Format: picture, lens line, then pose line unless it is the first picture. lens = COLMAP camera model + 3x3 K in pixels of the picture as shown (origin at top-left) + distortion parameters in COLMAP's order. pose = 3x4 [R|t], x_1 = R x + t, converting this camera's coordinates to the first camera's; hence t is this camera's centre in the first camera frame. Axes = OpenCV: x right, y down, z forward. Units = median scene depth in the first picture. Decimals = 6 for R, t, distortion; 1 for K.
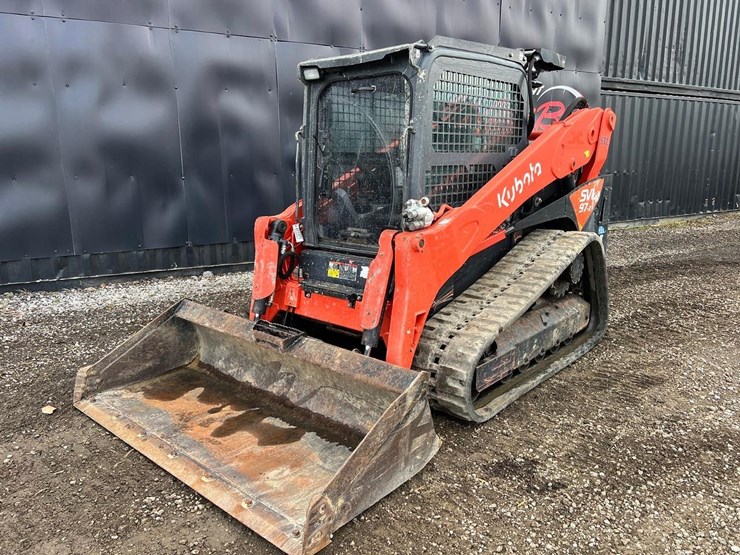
lens RADIAL K [[554.9, 0, 367.4], [0, 554.9, 273.2], [0, 0, 1]] dist [0.063566, -0.073976]
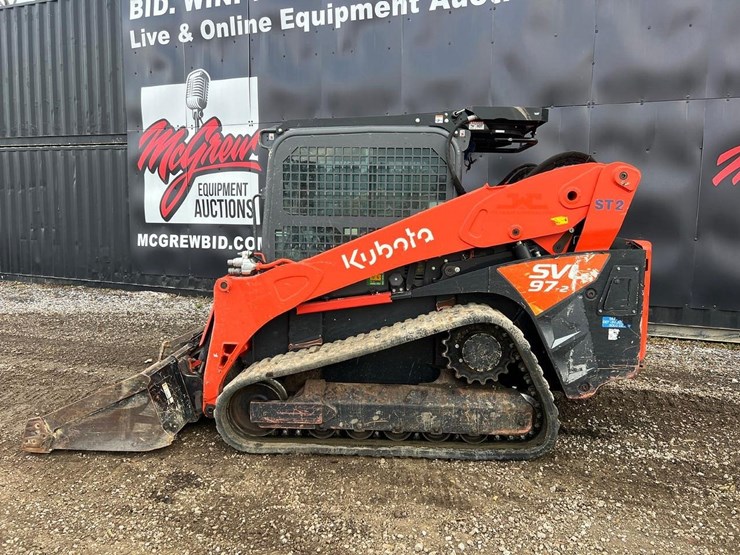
lens RADIAL K [[555.7, 0, 368.5], [0, 555.7, 264.7], [0, 0, 1]] dist [0.063914, -0.077779]
pose [[0.624710, 0.086742, -0.776024, 1.076488], [-0.176081, 0.983863, -0.031775, -0.099146], [0.760745, 0.156493, 0.629902, 0.379591]]
